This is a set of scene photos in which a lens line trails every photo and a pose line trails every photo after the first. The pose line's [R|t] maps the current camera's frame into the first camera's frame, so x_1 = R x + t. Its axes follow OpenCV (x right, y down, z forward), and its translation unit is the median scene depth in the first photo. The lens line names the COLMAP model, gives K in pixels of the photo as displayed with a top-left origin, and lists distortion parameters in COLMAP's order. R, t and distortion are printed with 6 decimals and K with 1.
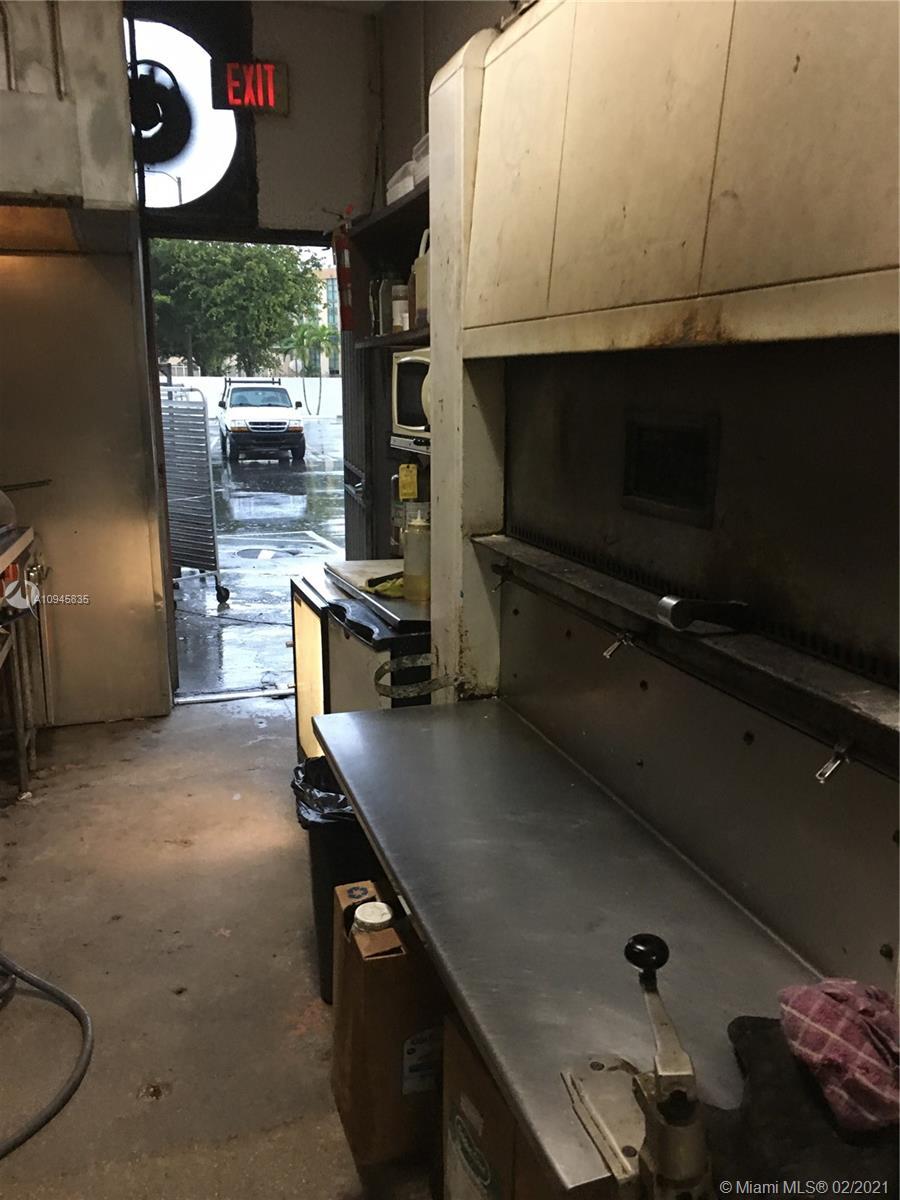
lens RADIAL K [[1023.1, 0, 446.8], [0, 1023.1, 609.7], [0, 0, 1]] dist [0.011176, 0.001851]
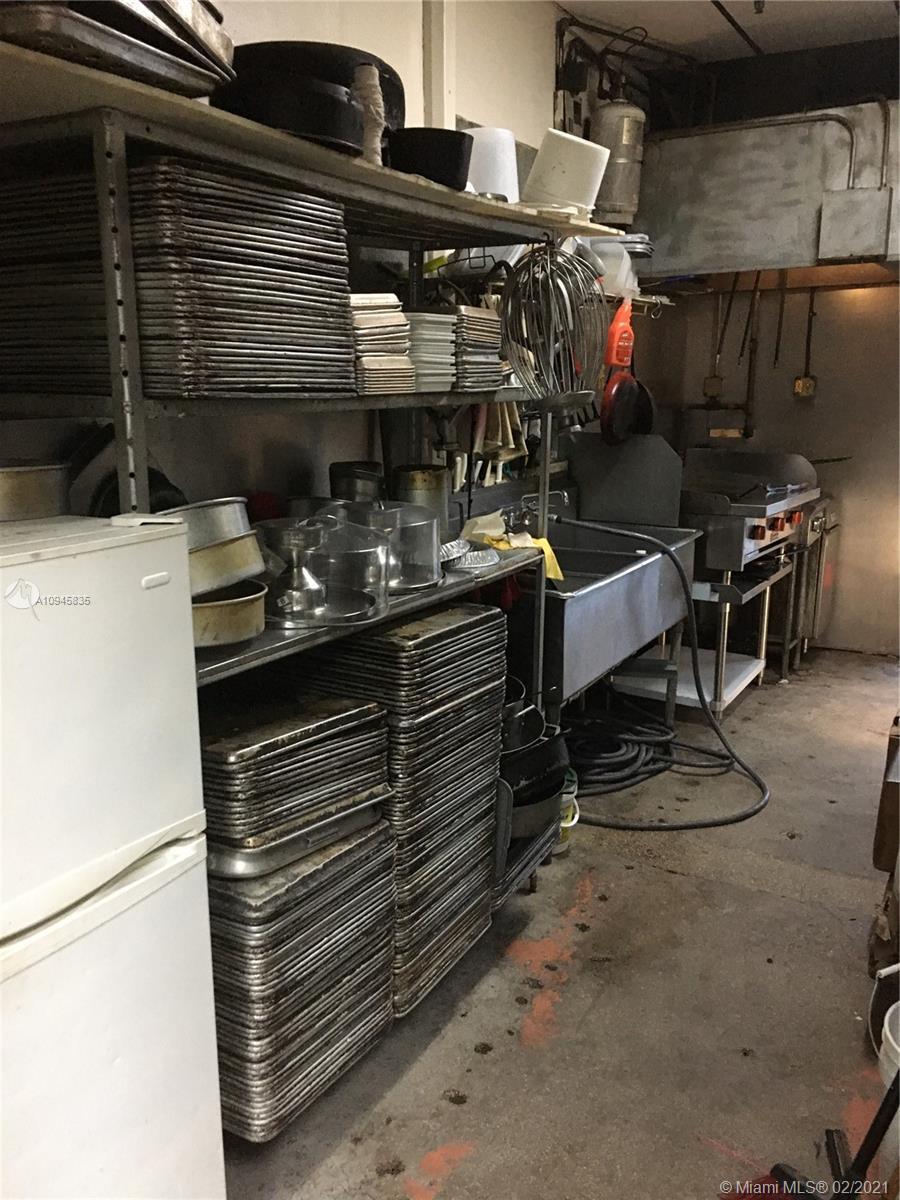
lens RADIAL K [[1023.1, 0, 446.4], [0, 1023.1, 600.8], [0, 0, 1]] dist [0.011176, 0.001851]
pose [[0.682257, 0.158238, -0.713783, 0.243244], [-0.156259, 0.985298, 0.069072, 0.046523], [0.714219, 0.064410, 0.696952, -0.293570]]
